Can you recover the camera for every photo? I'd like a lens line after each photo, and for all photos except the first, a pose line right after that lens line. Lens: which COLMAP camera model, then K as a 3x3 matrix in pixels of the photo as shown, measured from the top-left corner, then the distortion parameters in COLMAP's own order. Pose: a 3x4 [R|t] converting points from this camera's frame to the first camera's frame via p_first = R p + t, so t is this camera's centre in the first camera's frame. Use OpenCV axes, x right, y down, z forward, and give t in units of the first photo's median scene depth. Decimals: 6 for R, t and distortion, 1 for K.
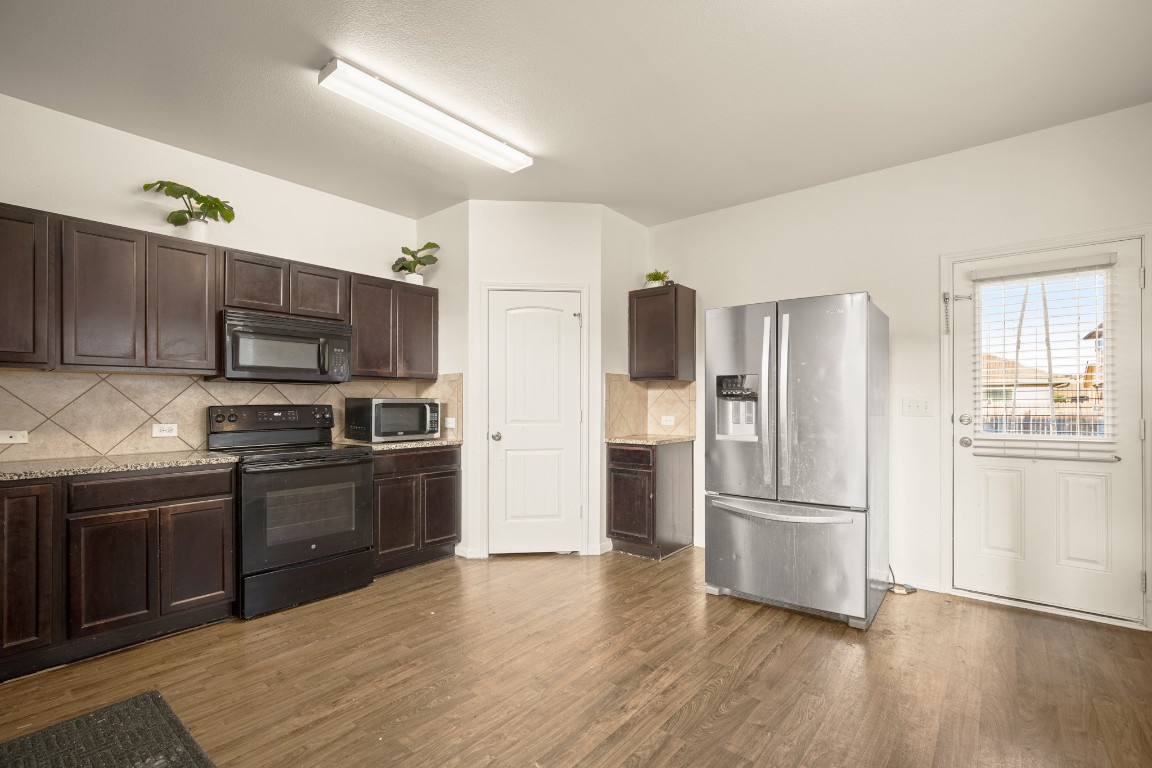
lens RADIAL K [[525.0, 0, 573.6], [0, 525.0, 399.4], [0, 0, 1]] dist [-0.002466, -0.000170]
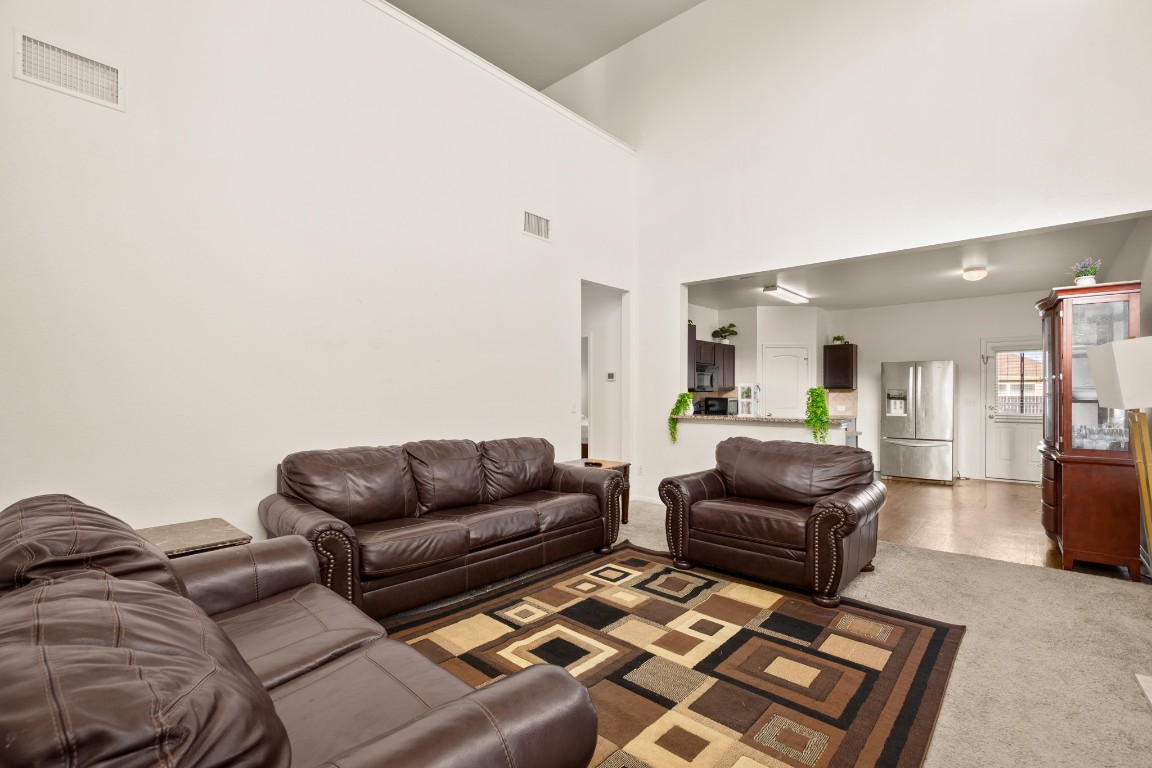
lens RADIAL K [[516.2, 0, 584.1], [0, 516.2, 394.9], [0, 0, 1]] dist [-0.002426, -0.000262]
pose [[0.999274, -0.000209, -0.038094, -1.026217], [0.000498, 0.999971, 0.007556, -0.038676], [0.038091, -0.007569, 0.999246, -1.429990]]
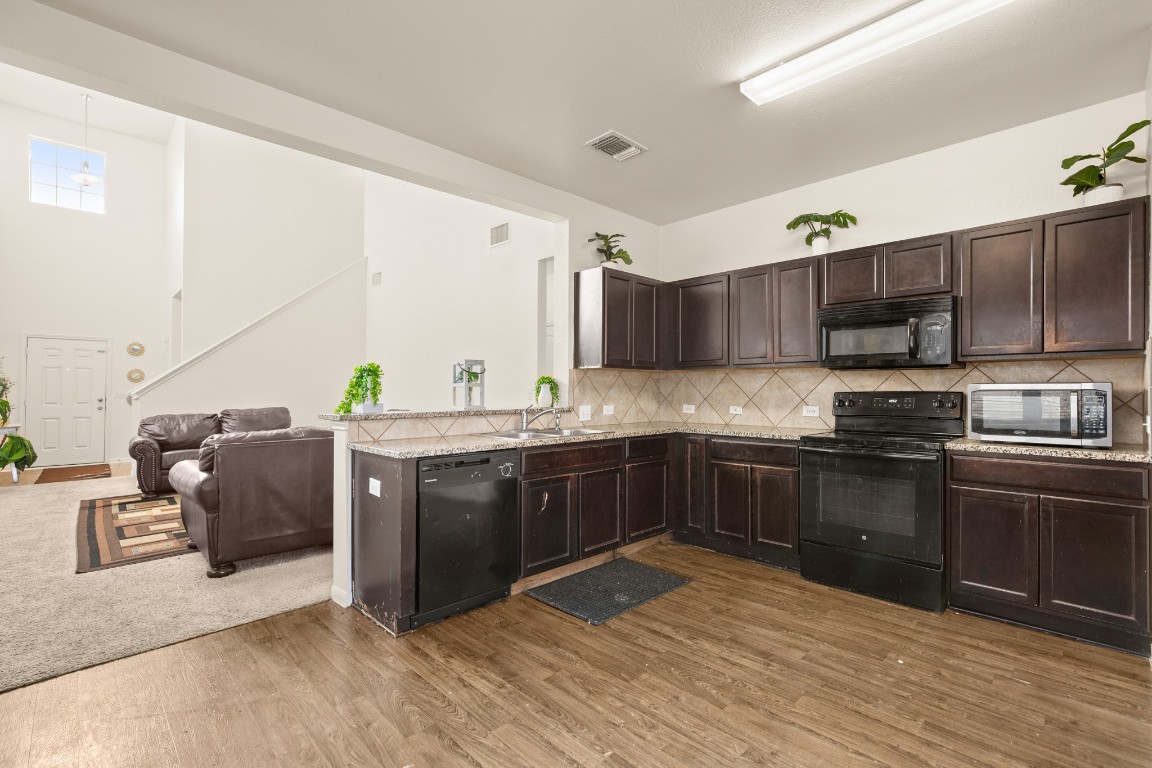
lens RADIAL K [[510.9, 0, 576.0], [0, 510.9, 384.0], [0, 0, 1]] dist [-0.048744, 0.000407]
pose [[-0.121619, -0.008865, -0.992537, 0.533059], [0.006677, 0.999930, -0.009749, 0.001571], [0.992554, -0.007813, -0.121552, 0.638523]]
